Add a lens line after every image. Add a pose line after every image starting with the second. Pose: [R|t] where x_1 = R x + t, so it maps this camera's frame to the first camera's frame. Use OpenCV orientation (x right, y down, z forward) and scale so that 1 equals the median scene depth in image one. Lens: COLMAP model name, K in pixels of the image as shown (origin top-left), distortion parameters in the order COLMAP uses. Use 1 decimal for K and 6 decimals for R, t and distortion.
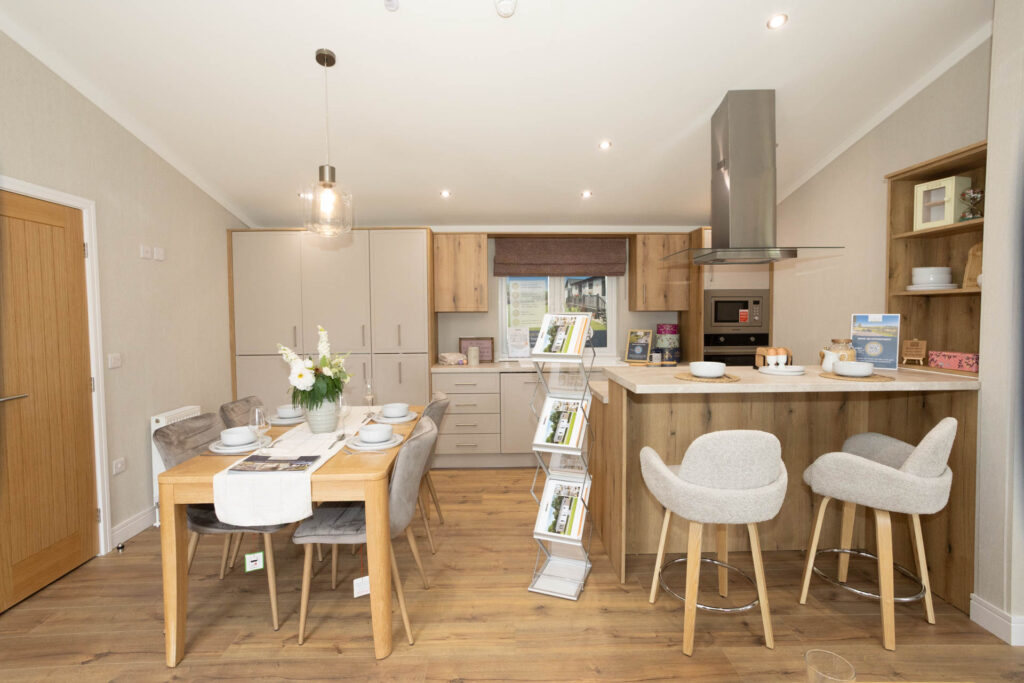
lens RADIAL K [[492.1, 0, 506.2], [0, 492.1, 335.9], [0, 0, 1]] dist [-0.041316, 0.026391]
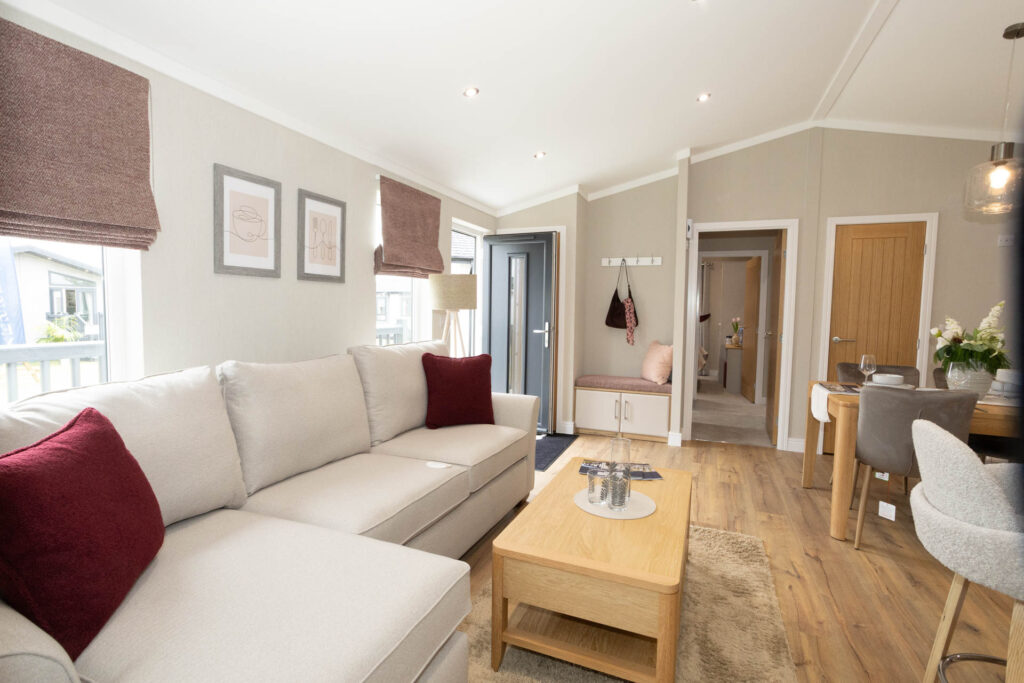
lens RADIAL K [[492.1, 0, 498.3], [0, 492.1, 338.6], [0, 0, 1]] dist [-0.041316, 0.026391]
pose [[-0.414689, 0.062556, -0.907811, 0.922985], [-0.056978, 0.993892, 0.094516, 0.020201], [0.908178, 0.090920, -0.408591, 0.443864]]
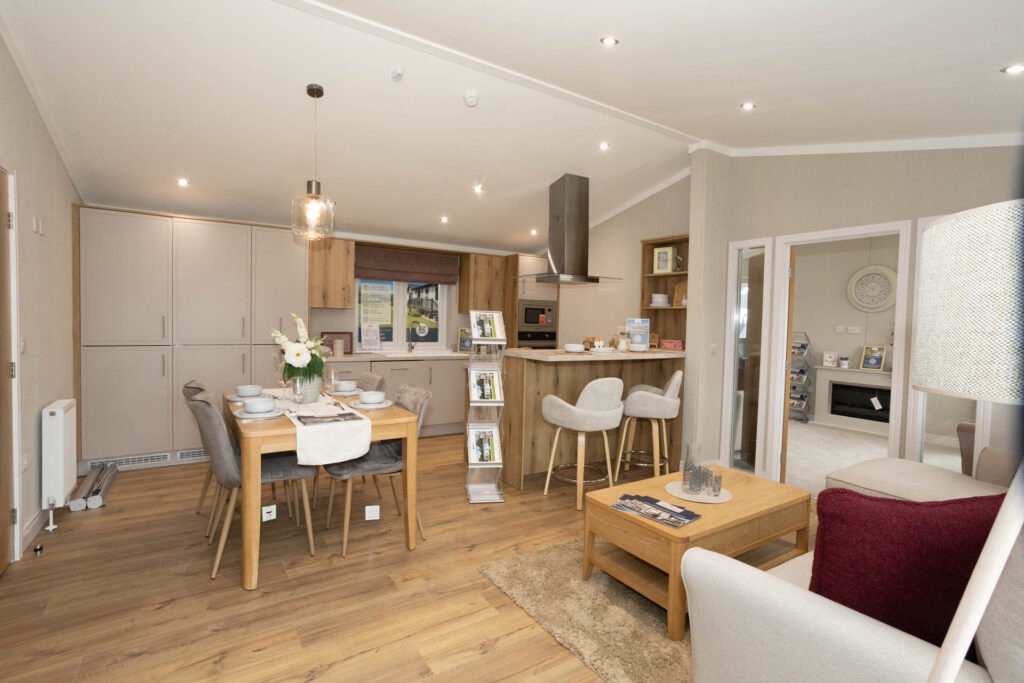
lens RADIAL K [[492.1, 0, 504.9], [0, 492.1, 340.0], [0, 0, 1]] dist [-0.041316, 0.026391]
pose [[0.850832, 0.009180, 0.525358, -0.535154], [-0.007472, 0.999958, -0.005371, 0.041406], [-0.525385, 0.000644, 0.850865, -0.240389]]
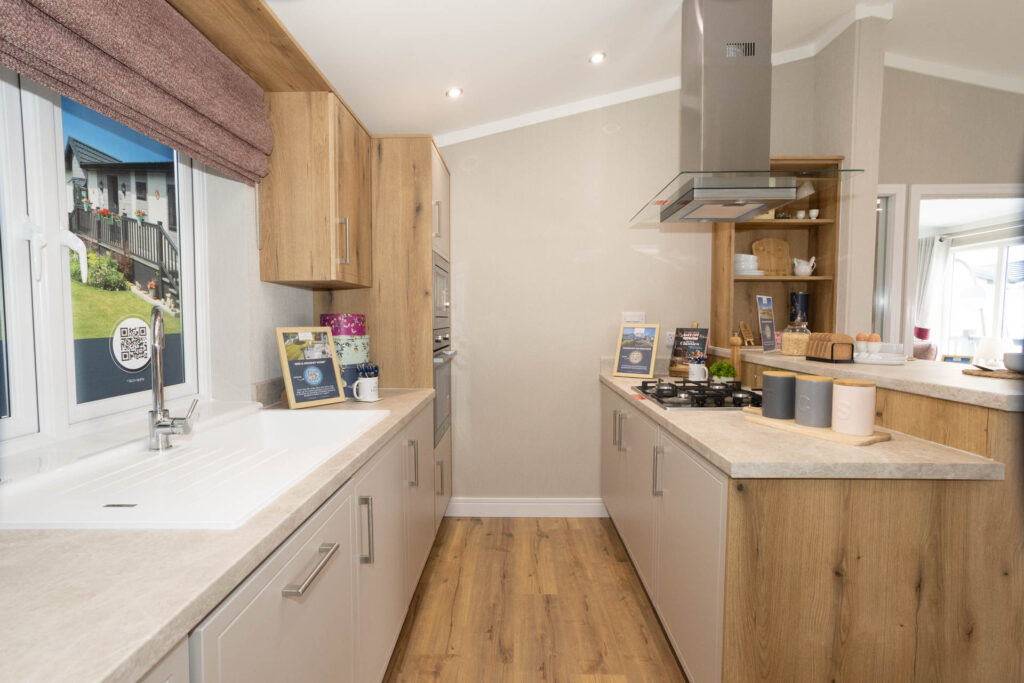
lens RADIAL K [[492.1, 0, 506.9], [0, 492.1, 342.9], [0, 0, 1]] dist [-0.041316, 0.026391]
pose [[0.041801, -0.047191, 0.998011, -0.224375], [0.045500, 0.997938, 0.045282, -0.017262], [-0.998089, 0.043517, 0.043862, 1.350400]]
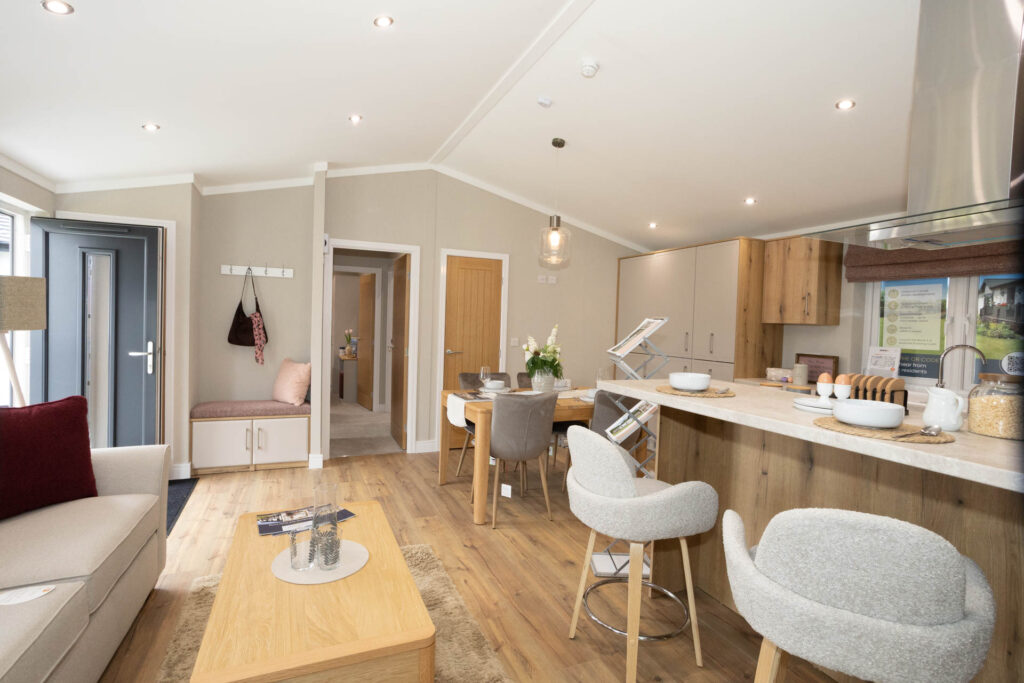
lens RADIAL K [[492.1, 0, 503.3], [0, 492.1, 336.9], [0, 0, 1]] dist [-0.041316, 0.026391]
pose [[0.370546, 0.048062, -0.927570, 0.870093], [-0.081455, 0.996494, 0.019094, 0.000758], [0.925236, 0.068480, 0.373162, 0.293481]]
